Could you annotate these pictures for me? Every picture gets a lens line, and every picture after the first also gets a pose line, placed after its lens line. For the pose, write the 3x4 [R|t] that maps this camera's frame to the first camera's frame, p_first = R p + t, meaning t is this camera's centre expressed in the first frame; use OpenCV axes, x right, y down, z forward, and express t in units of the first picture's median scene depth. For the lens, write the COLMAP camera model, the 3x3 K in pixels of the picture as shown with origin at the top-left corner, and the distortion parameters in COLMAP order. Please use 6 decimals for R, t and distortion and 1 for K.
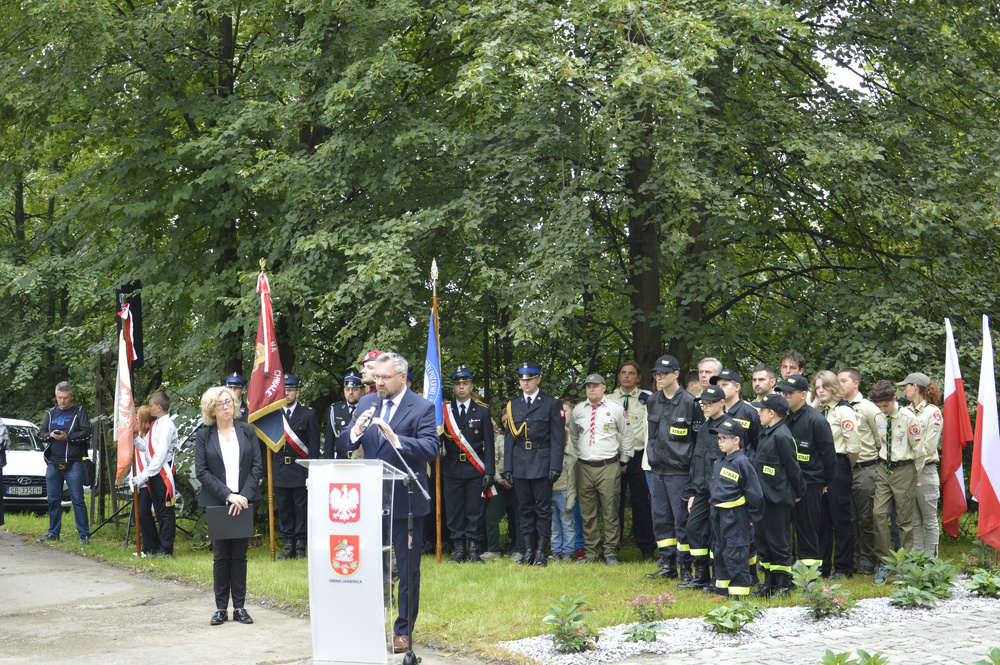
lens RADIAL K [[1421.5, 0, 495.4], [0, 1421.5, 351.3], [0, 0, 1]] dist [-0.011149, -0.068788]
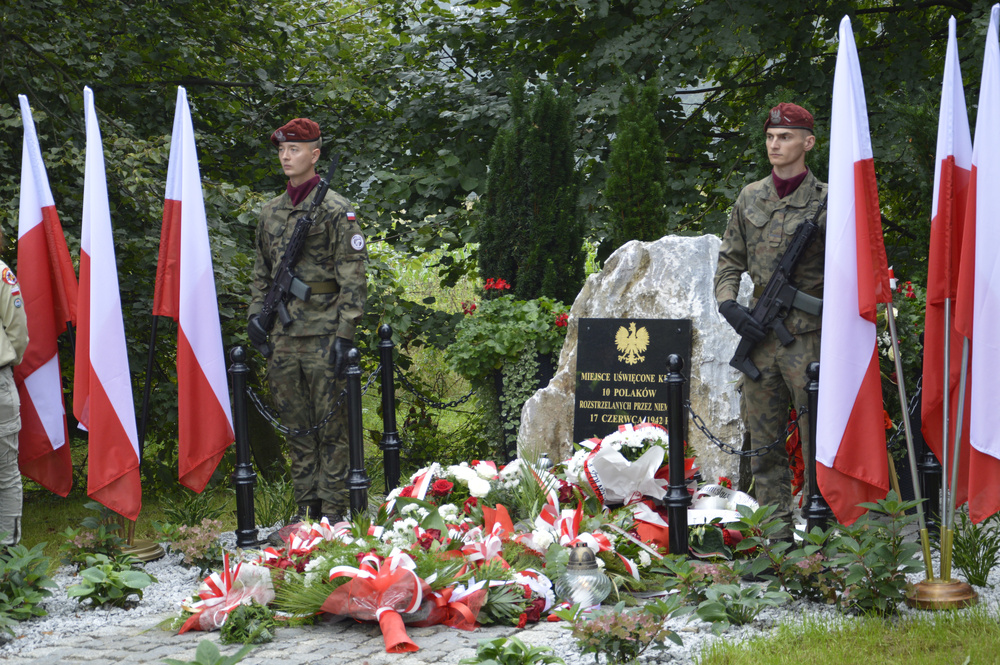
lens RADIAL K [[2416.3, 0, 500.9], [0, 2416.3, 333.3], [0, 0, 1]] dist [-0.051379, 0.118630]
pose [[0.886123, -0.059498, 0.459615, 0.049345], [0.027449, 0.996722, 0.076106, 0.001830], [-0.462637, -0.054823, 0.884851, 0.094499]]
